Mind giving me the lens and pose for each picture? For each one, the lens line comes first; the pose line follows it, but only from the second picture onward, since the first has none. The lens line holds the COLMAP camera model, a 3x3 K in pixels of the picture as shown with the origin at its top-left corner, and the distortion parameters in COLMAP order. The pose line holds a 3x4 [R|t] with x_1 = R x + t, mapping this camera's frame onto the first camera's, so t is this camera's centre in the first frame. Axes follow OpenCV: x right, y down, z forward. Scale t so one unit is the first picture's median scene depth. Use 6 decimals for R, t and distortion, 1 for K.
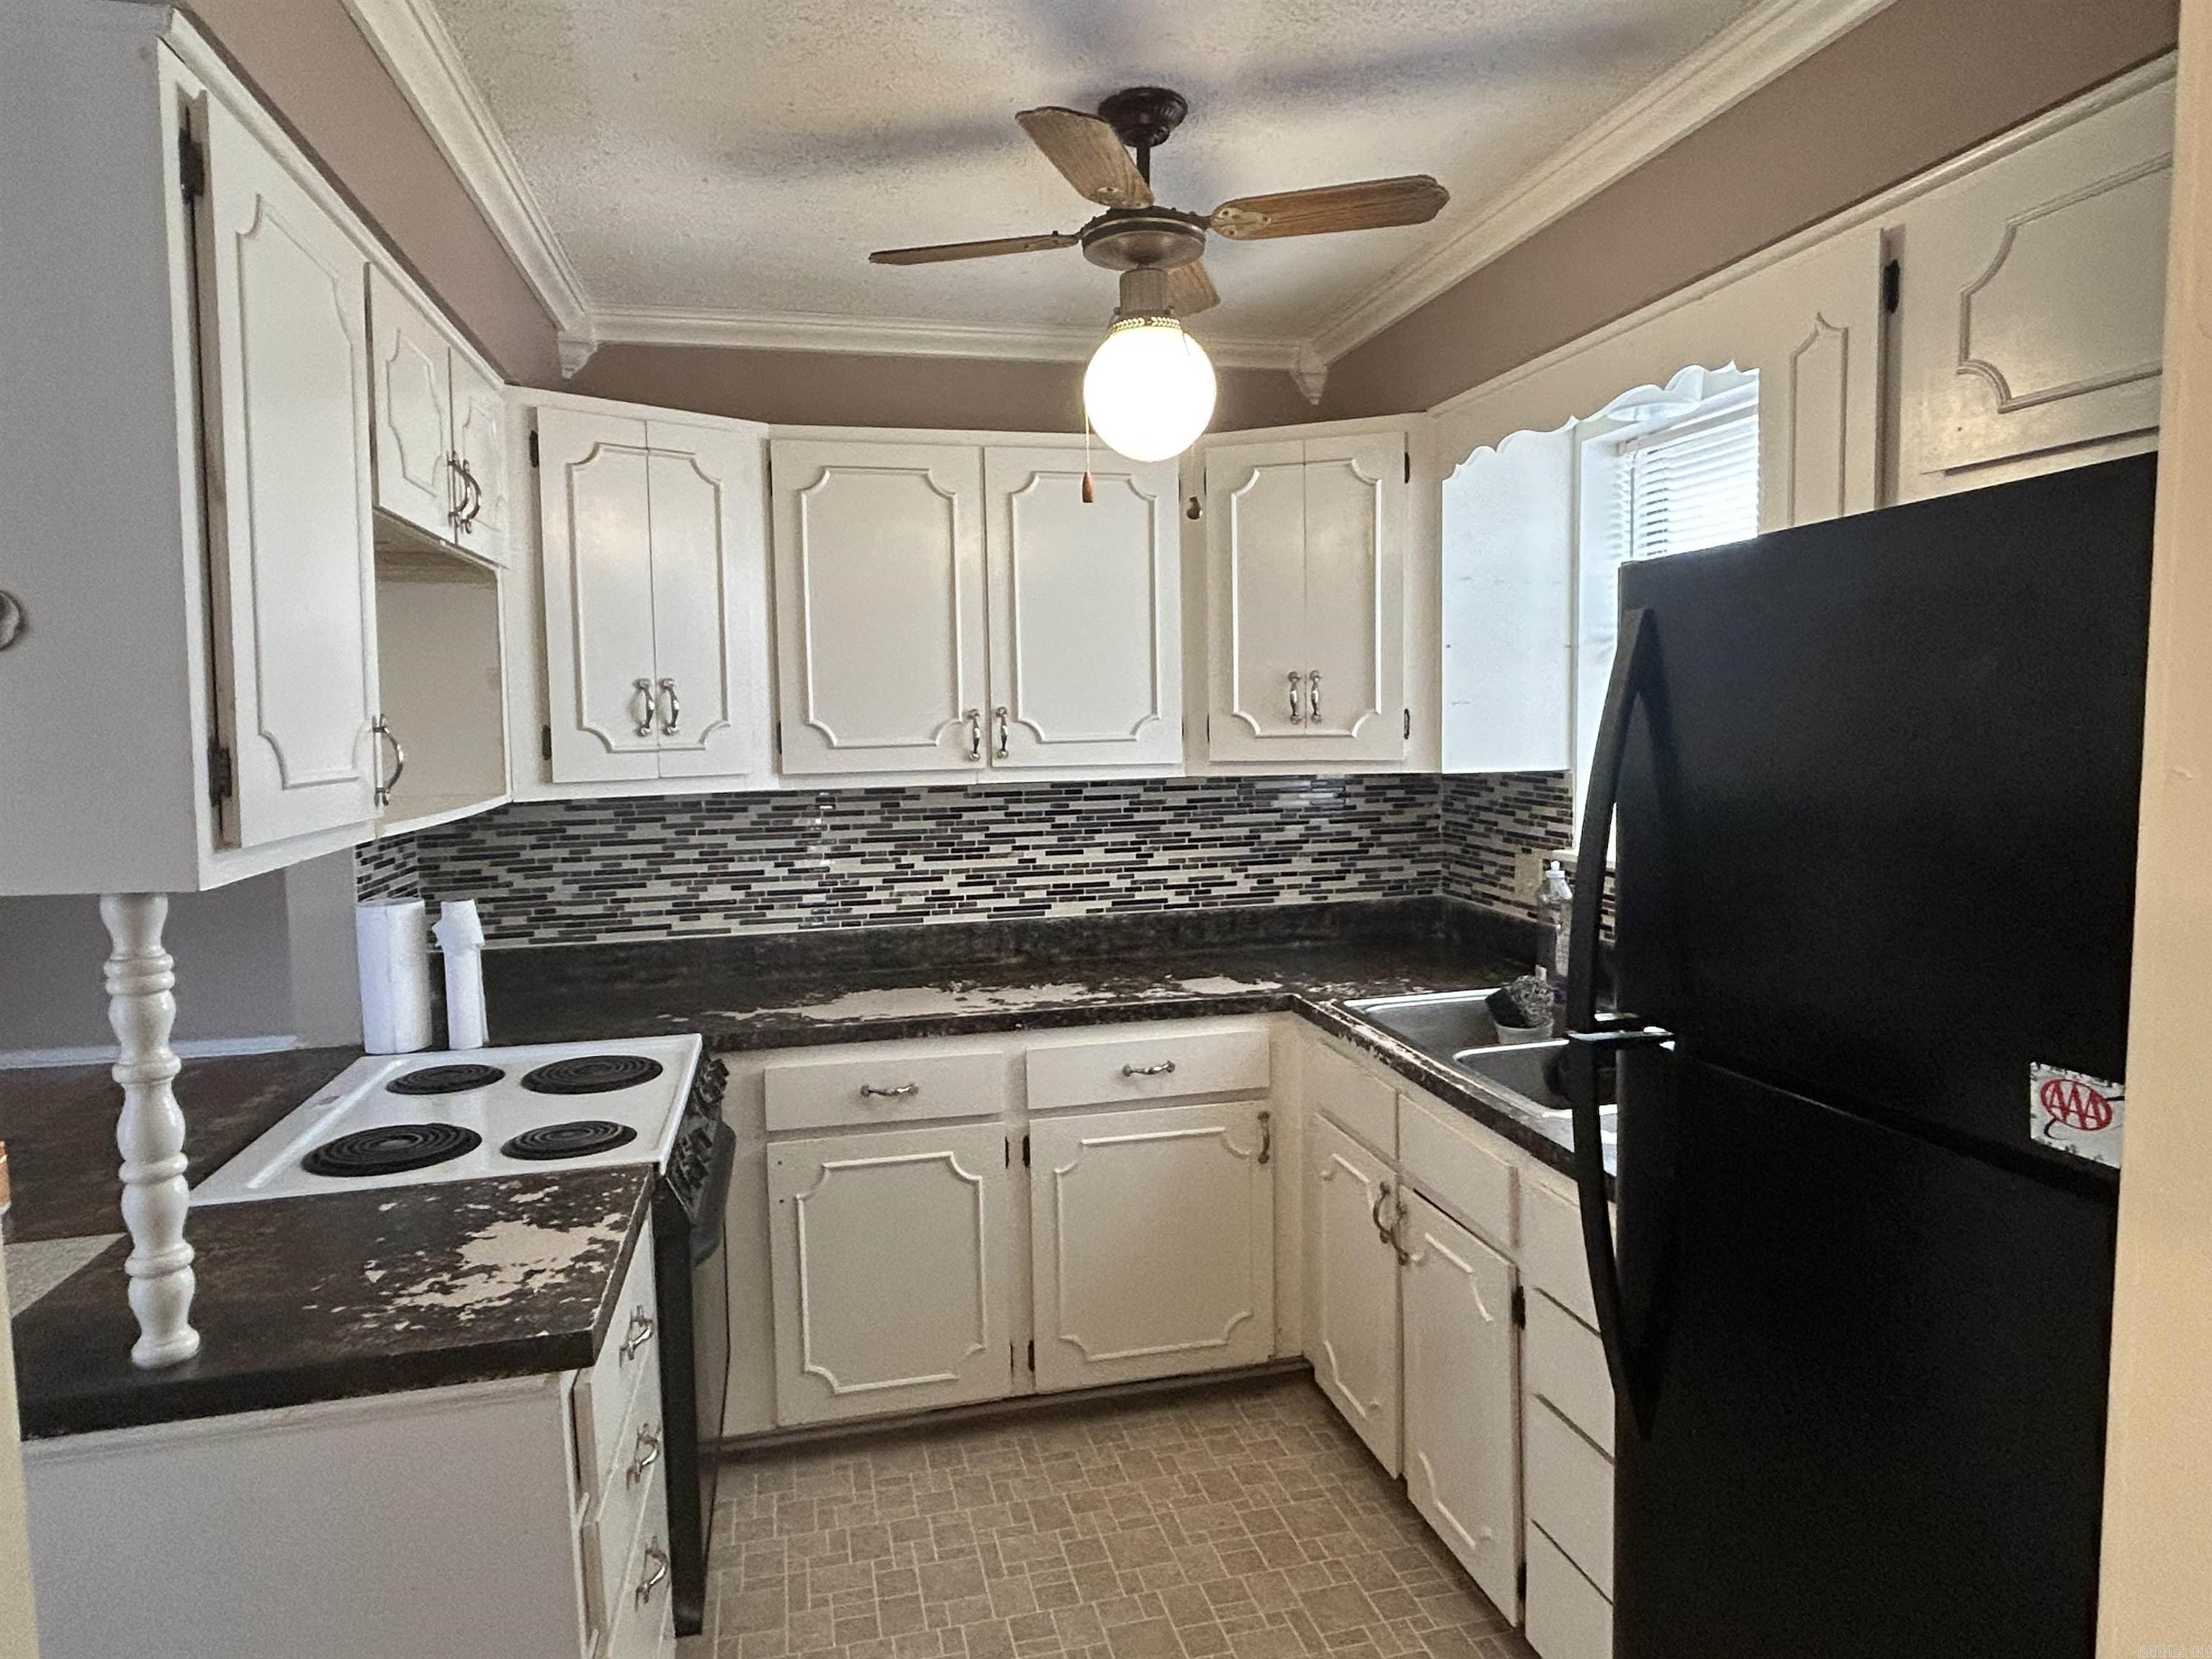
lens RADIAL K [[1345.1, 0, 1099.8], [0, 1345.1, 822.2], [0, 0, 1]] dist [-0.005023, -0.000273]
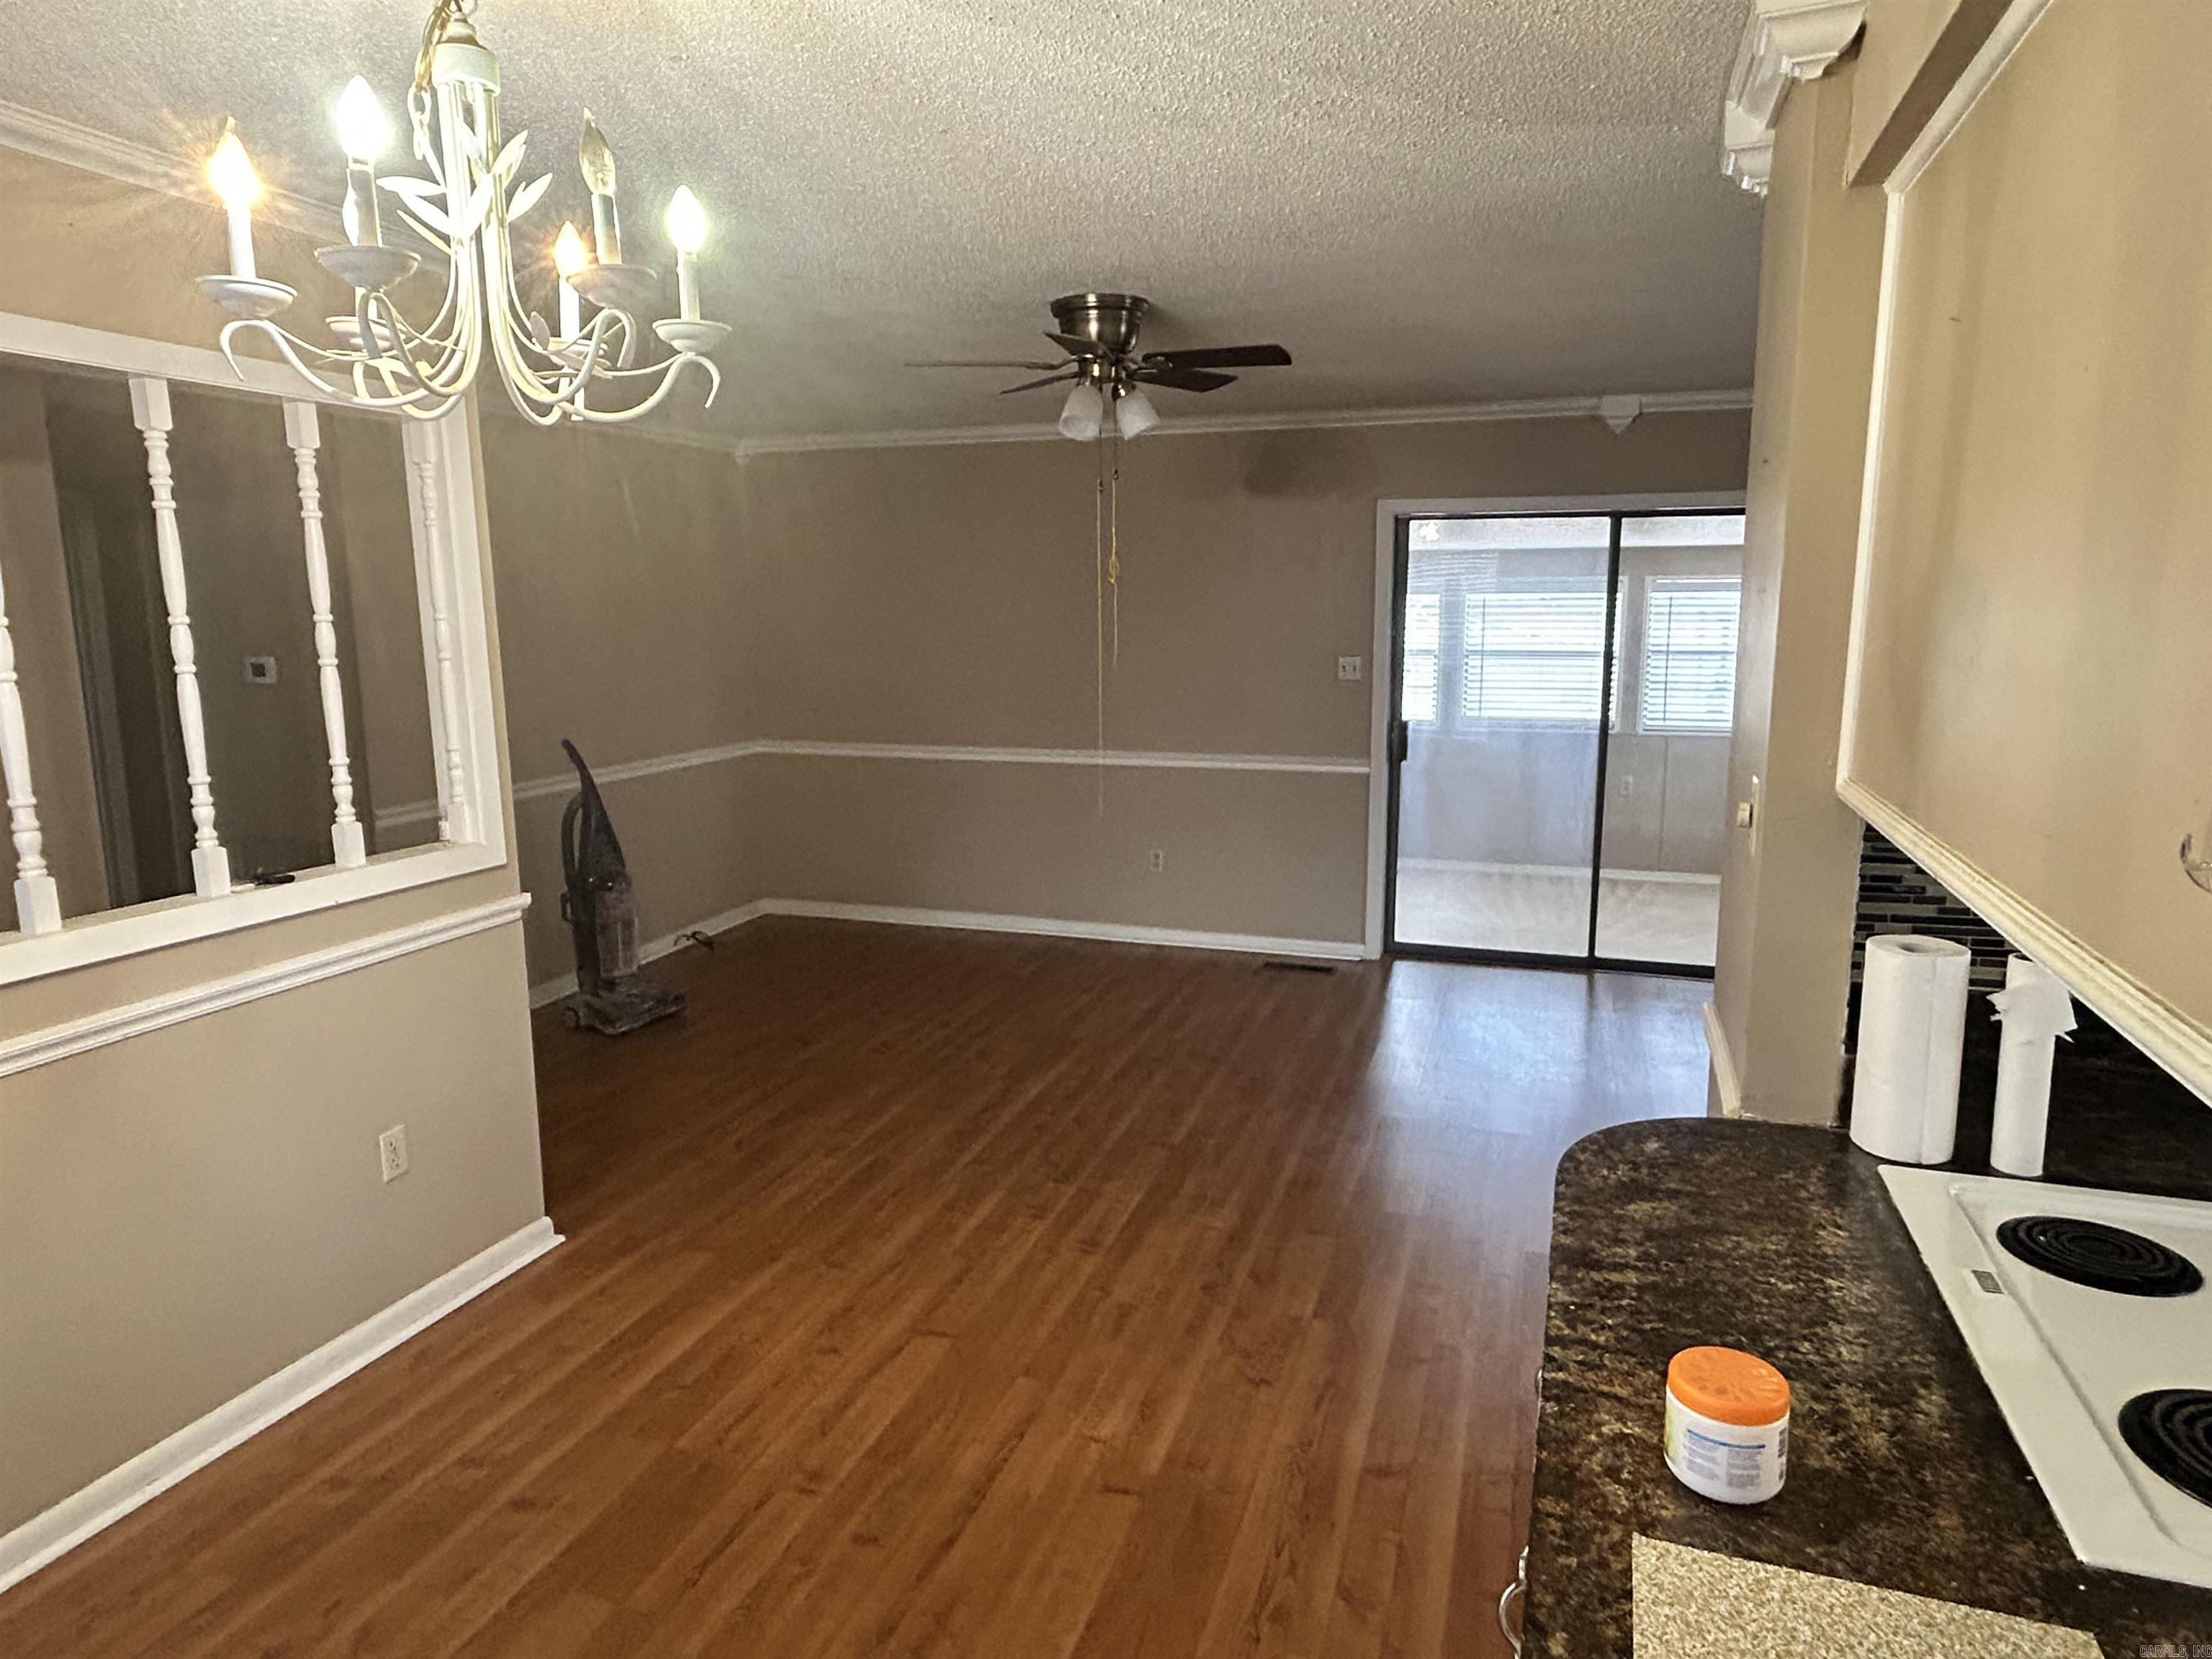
lens RADIAL K [[1345.1, 0, 1099.8], [0, 1345.1, 822.2], [0, 0, 1]] dist [-0.005023, -0.000273]
pose [[0.848154, 0.095051, -0.521152, -0.495863], [-0.050683, 0.993818, 0.098774, -0.052452], [0.527319, -0.057362, 0.847729, 0.179178]]
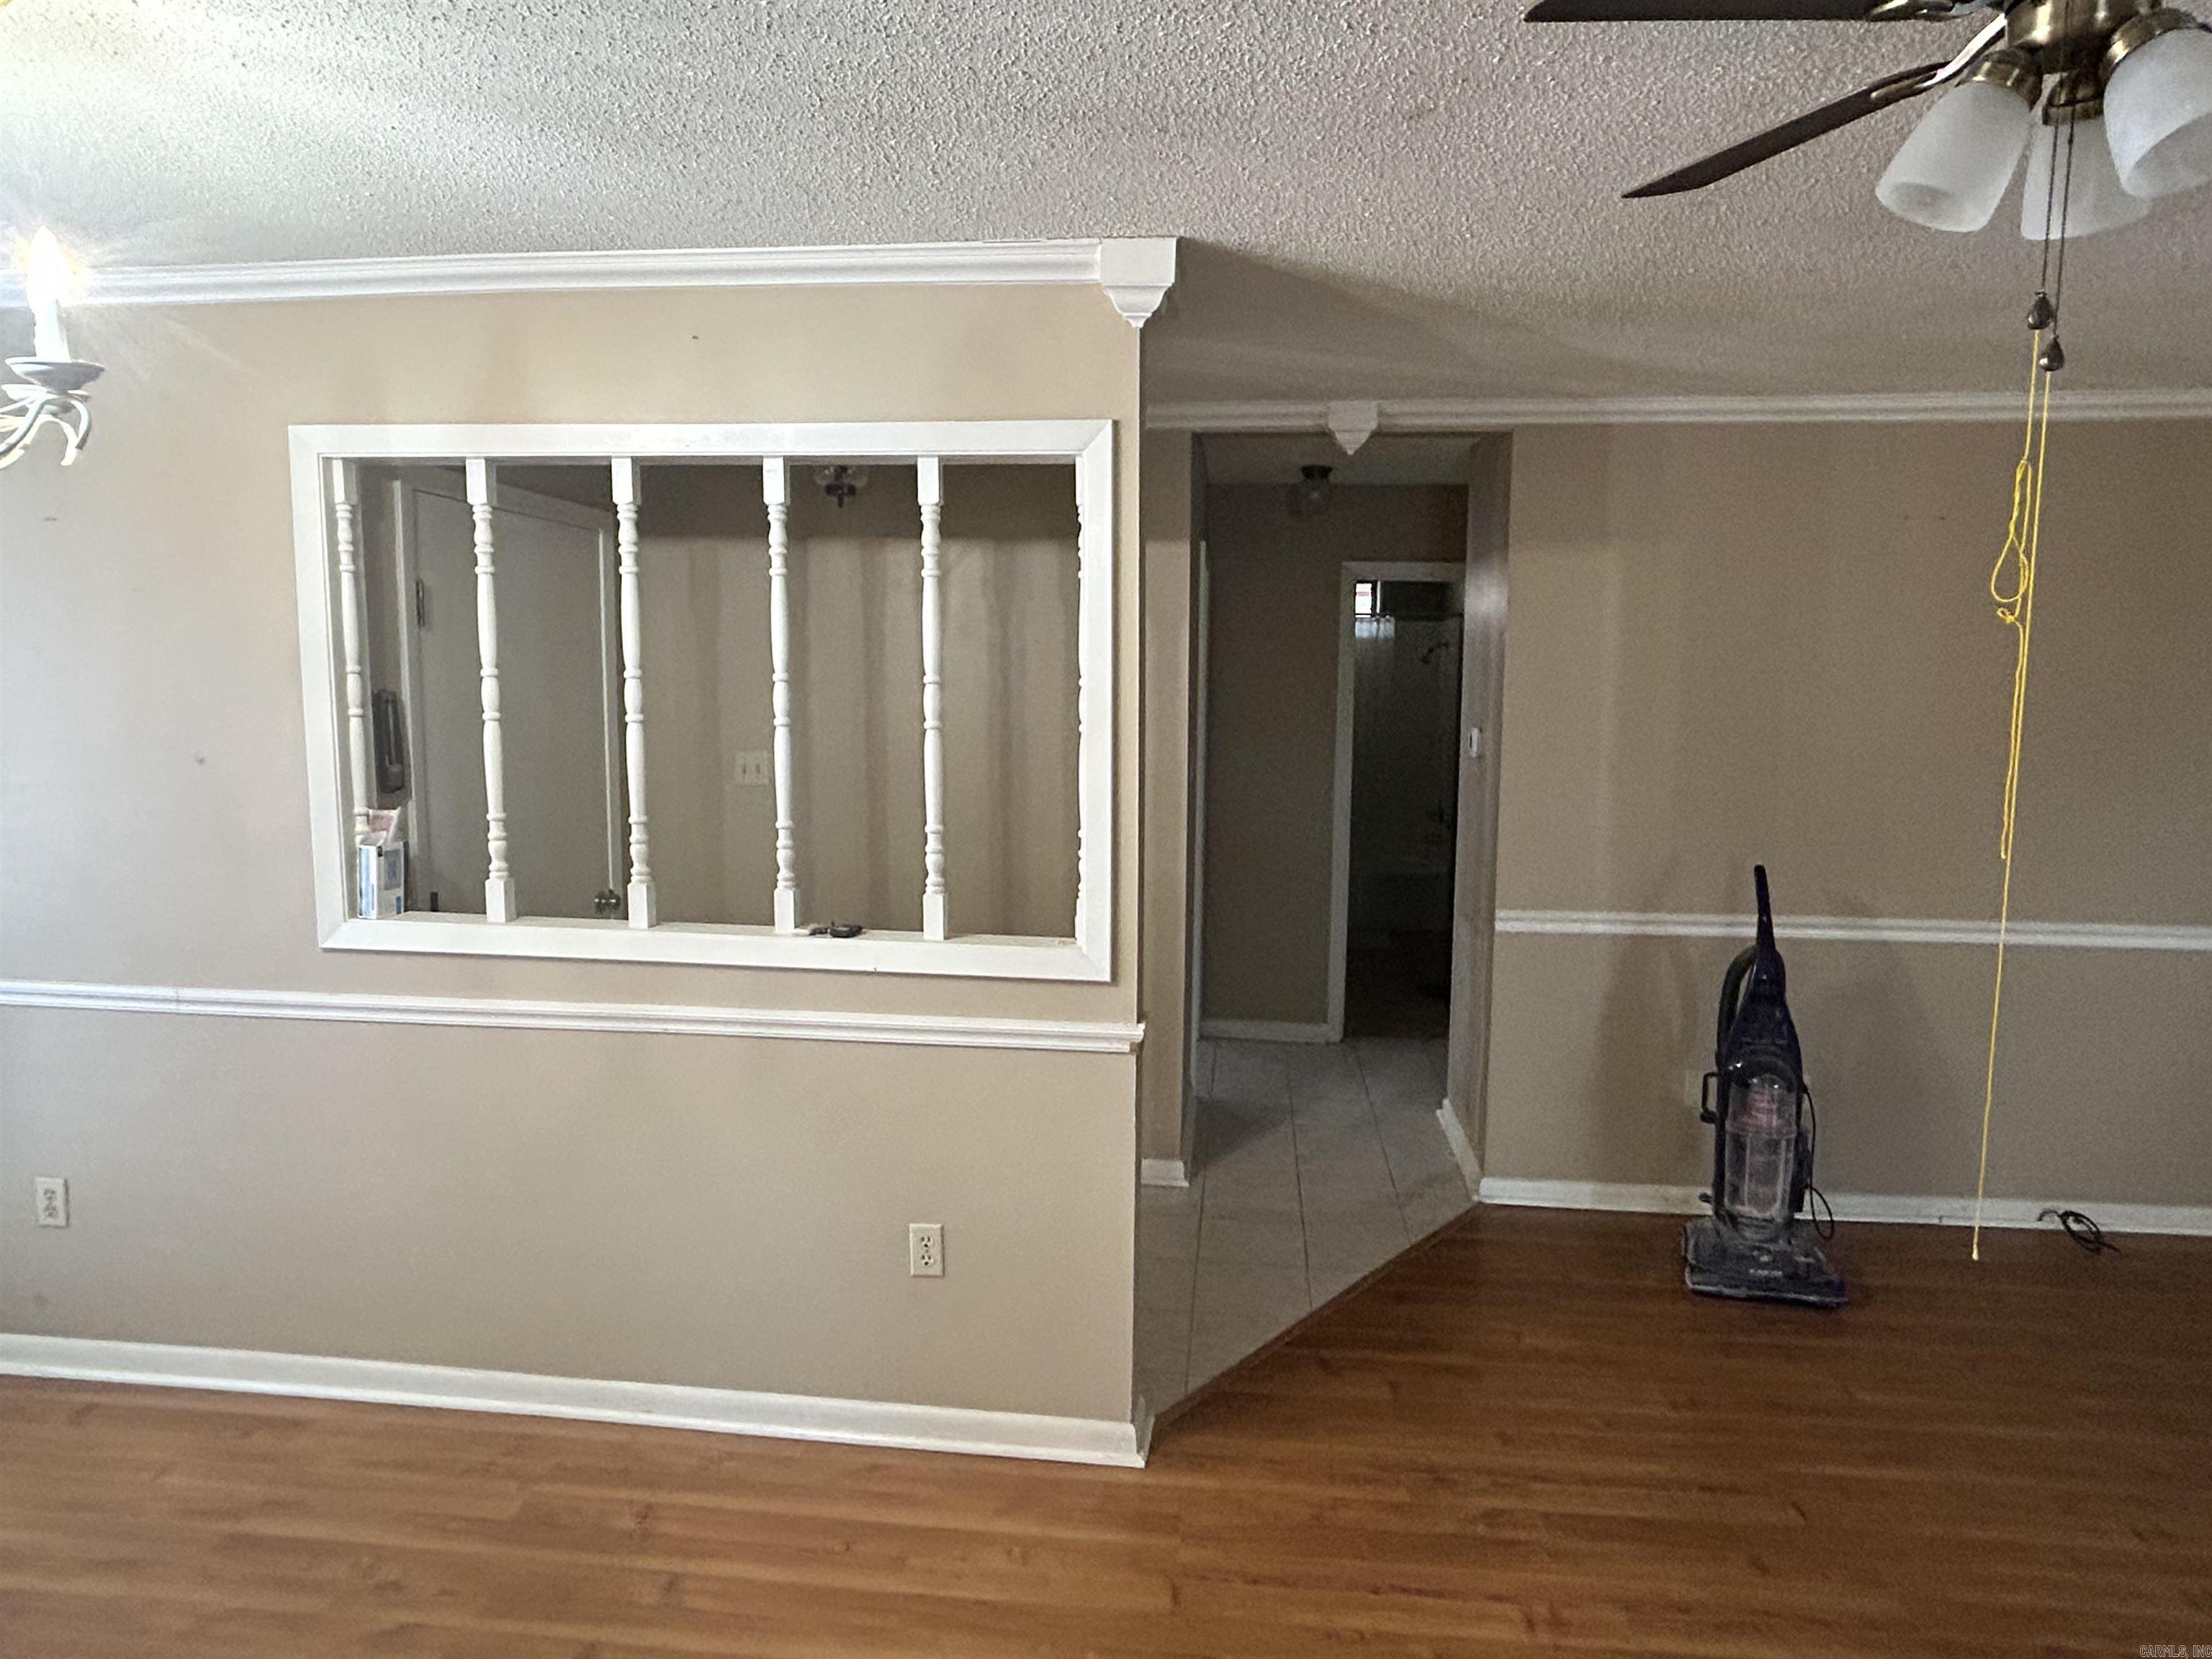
lens RADIAL K [[1345.1, 0, 1099.8], [0, 1345.1, 822.2], [0, 0, 1]] dist [-0.005023, -0.000273]
pose [[-0.334334, 0.112649, -0.935698, -0.654606], [-0.084428, 0.985259, 0.148782, -0.131039], [0.938665, 0.128742, -0.319895, 1.205506]]
